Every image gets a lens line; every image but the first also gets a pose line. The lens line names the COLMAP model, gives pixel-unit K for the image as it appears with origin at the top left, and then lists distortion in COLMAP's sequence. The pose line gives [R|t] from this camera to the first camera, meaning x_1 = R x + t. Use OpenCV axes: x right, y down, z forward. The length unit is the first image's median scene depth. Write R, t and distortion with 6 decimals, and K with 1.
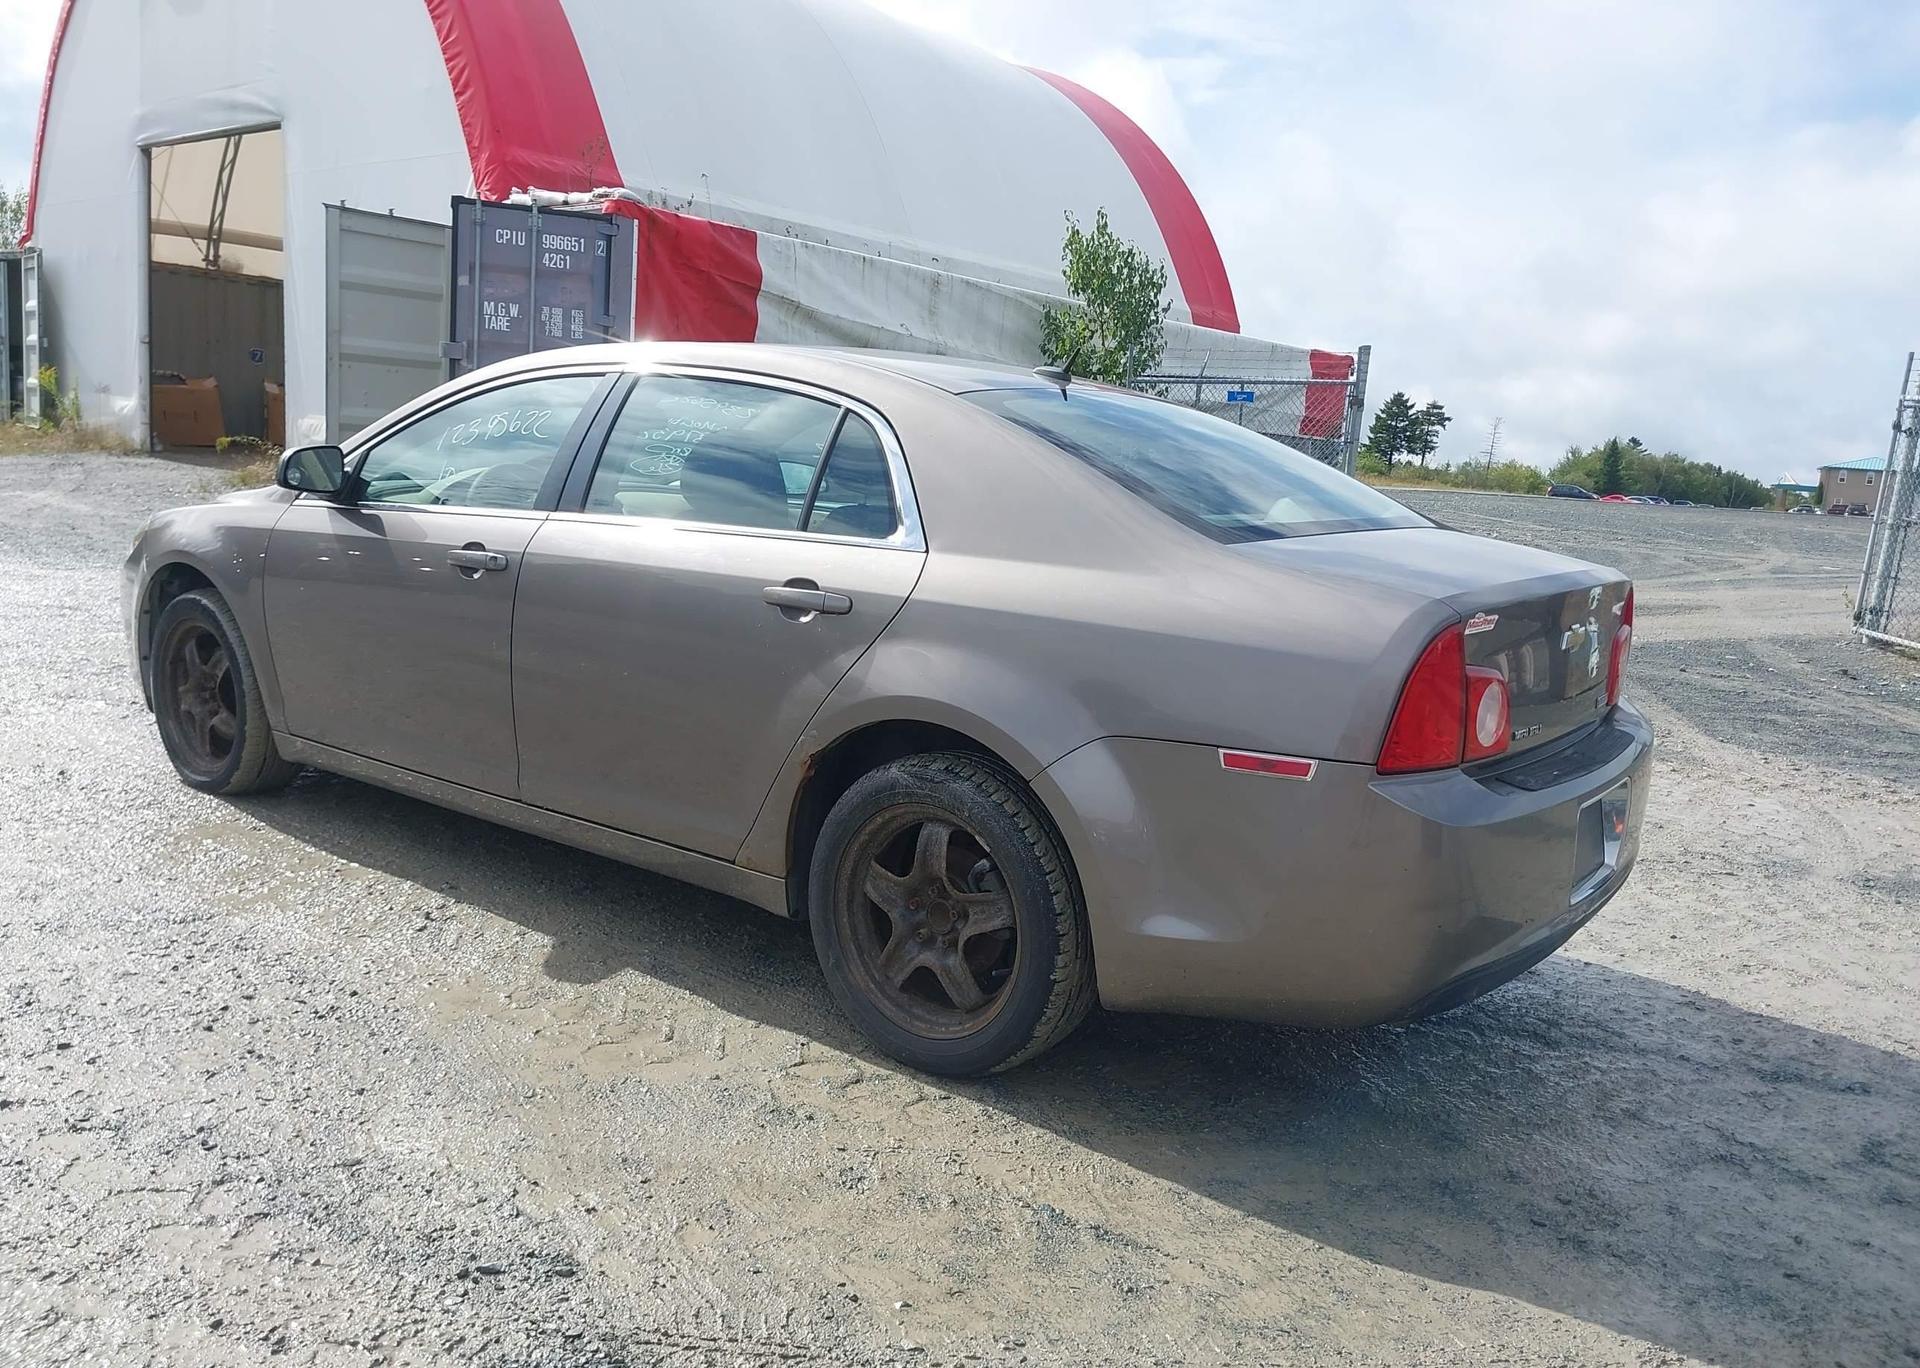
lens RADIAL K [[1504.2, 0, 929.3], [0, 1504.2, 689.6], [0, 0, 1]] dist [0.062880, -0.089250]
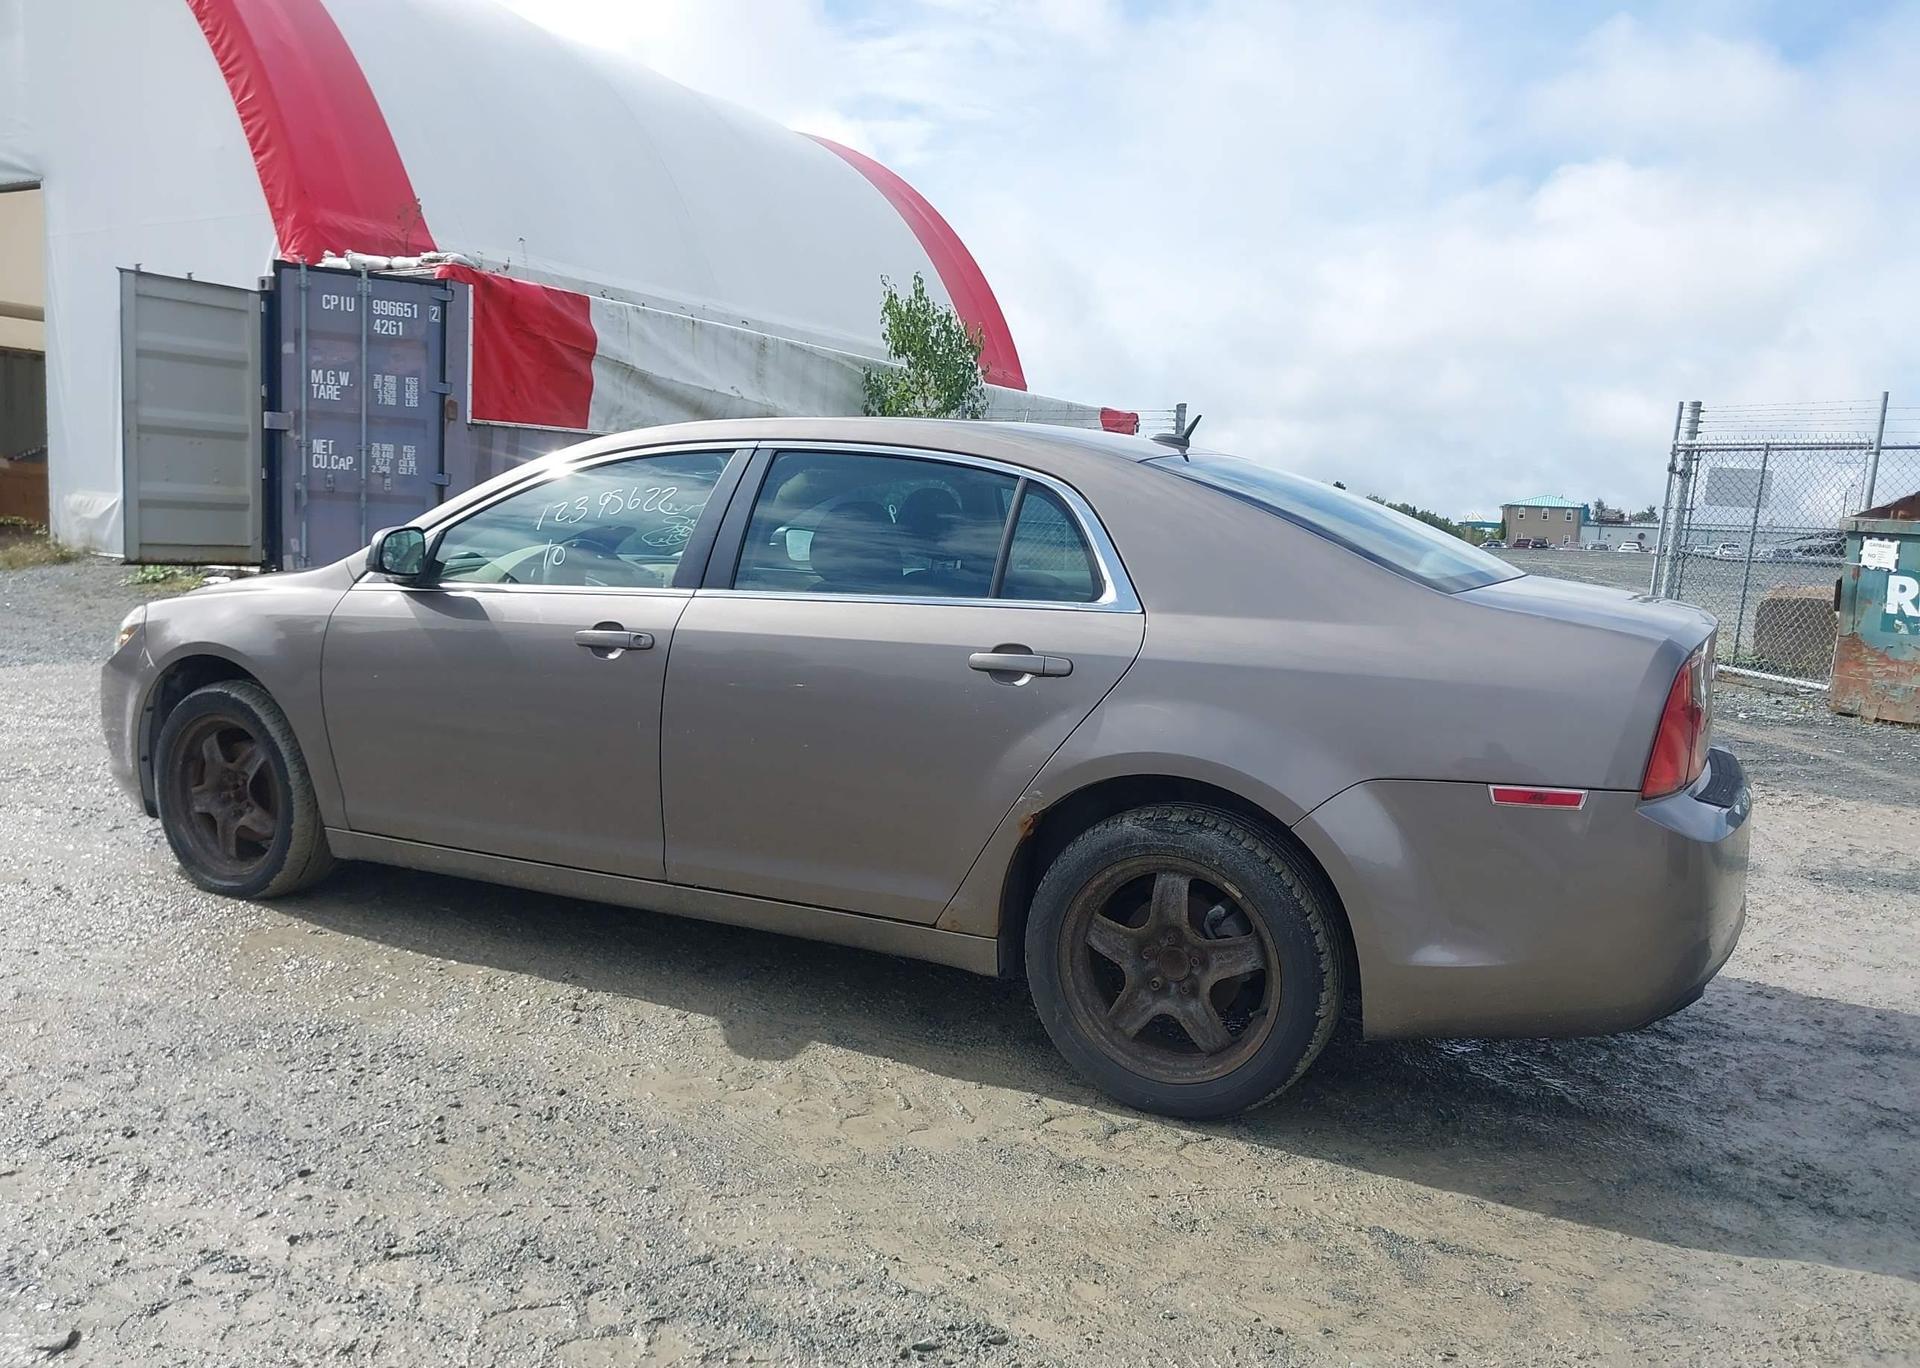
lens RADIAL K [[1504.2, 0, 929.3], [0, 1504.2, 689.6], [0, 0, 1]] dist [0.062880, -0.089250]
pose [[0.984273, -0.046213, 0.170505, -0.204787], [0.052409, 0.998112, -0.032020, -0.008289], [-0.168703, 0.040452, 0.984836, -0.001539]]
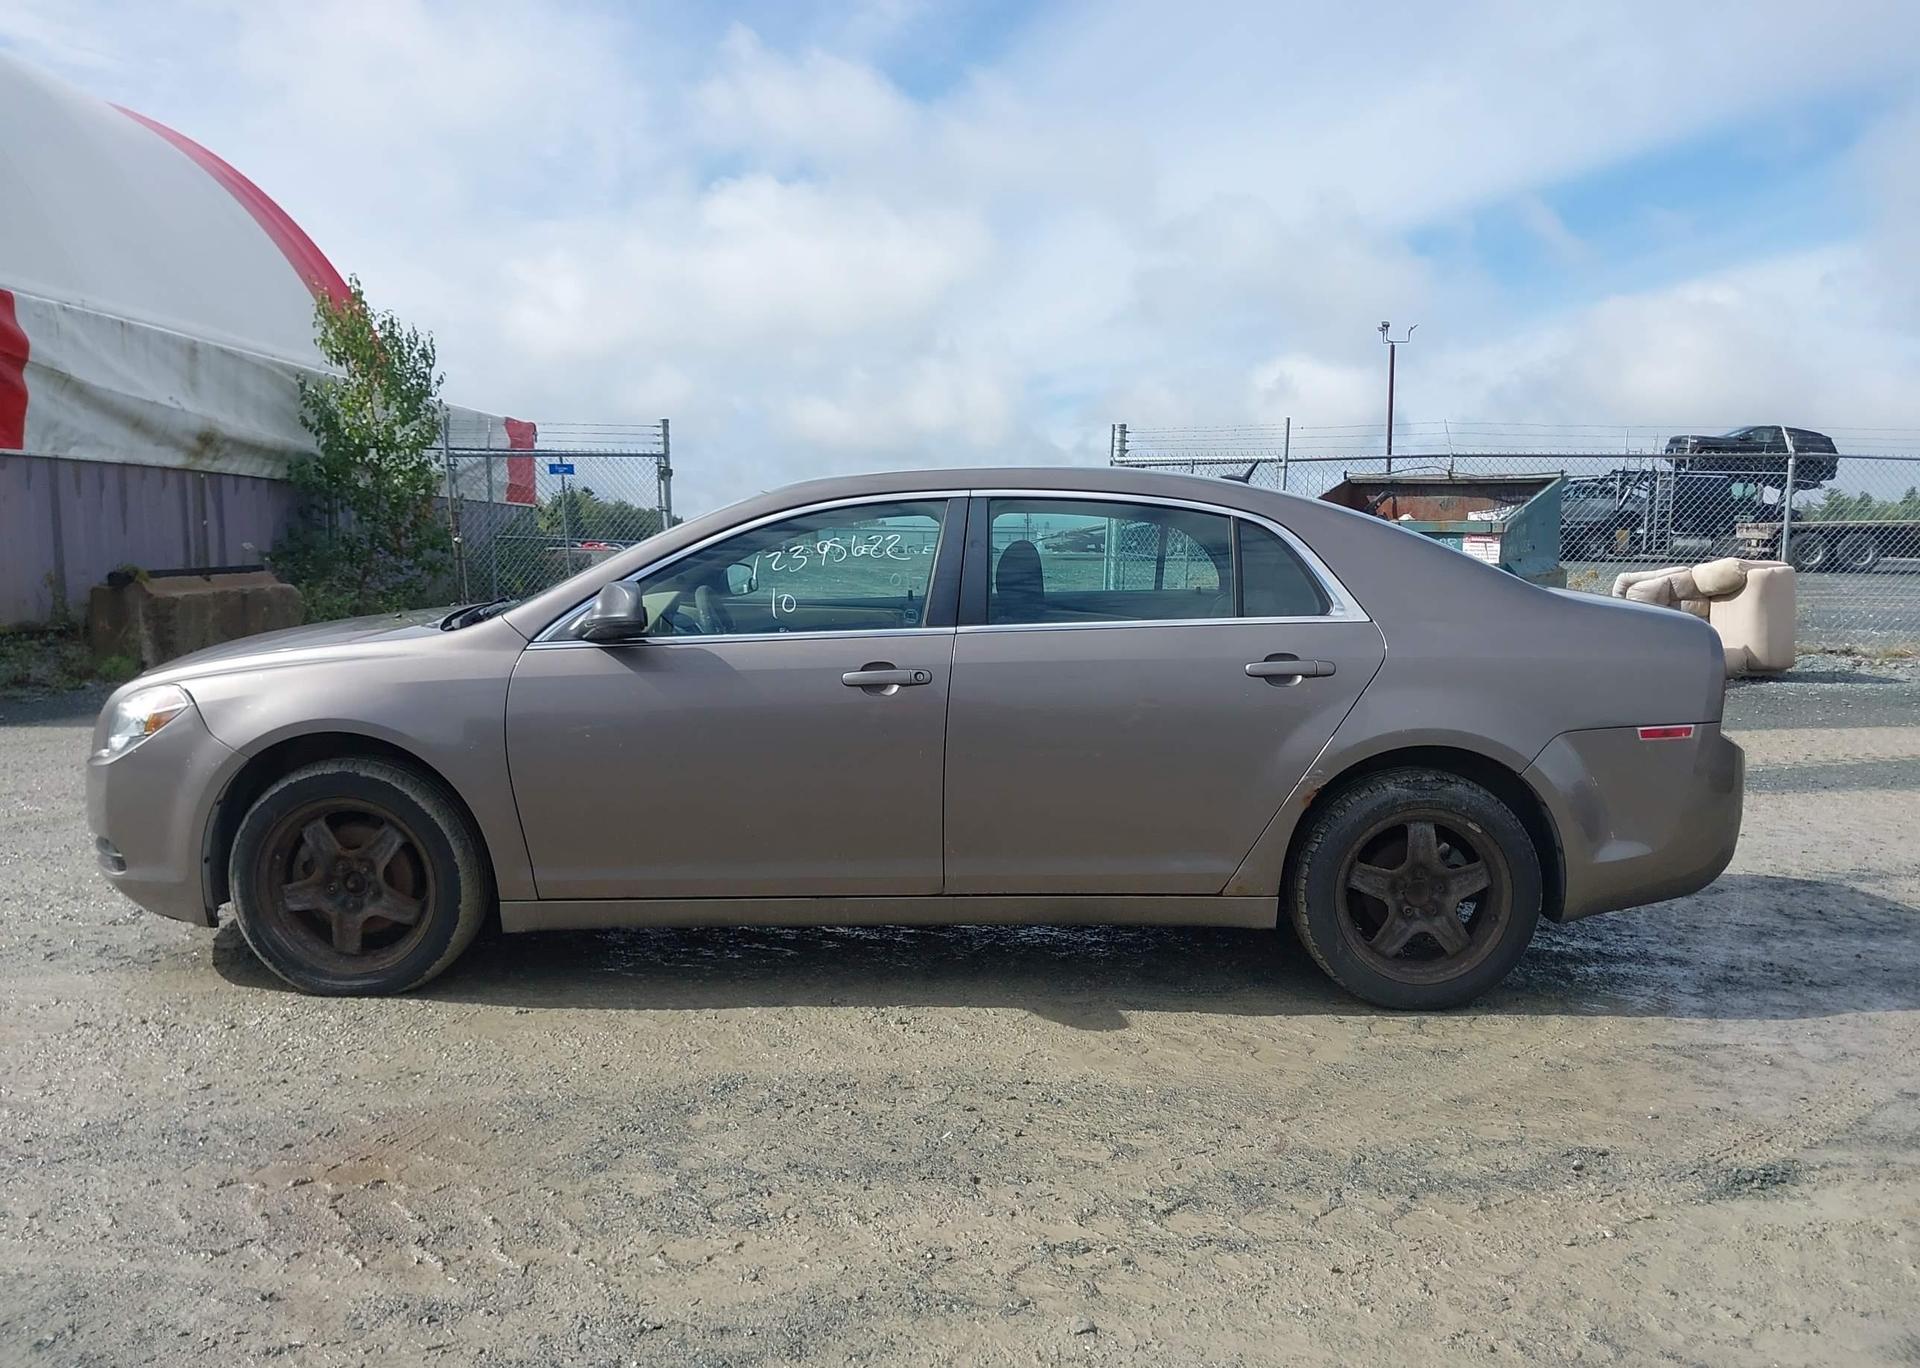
lens RADIAL K [[1546.1, 0, 925.1], [0, 1546.1, 679.8], [0, 0, 1]] dist [0.074298, -0.115770]
pose [[0.783955, -0.117103, 0.609674, -0.723181], [0.143817, 0.989591, 0.005146, -0.066258], [-0.603930, 0.083647, 0.792636, 0.096108]]
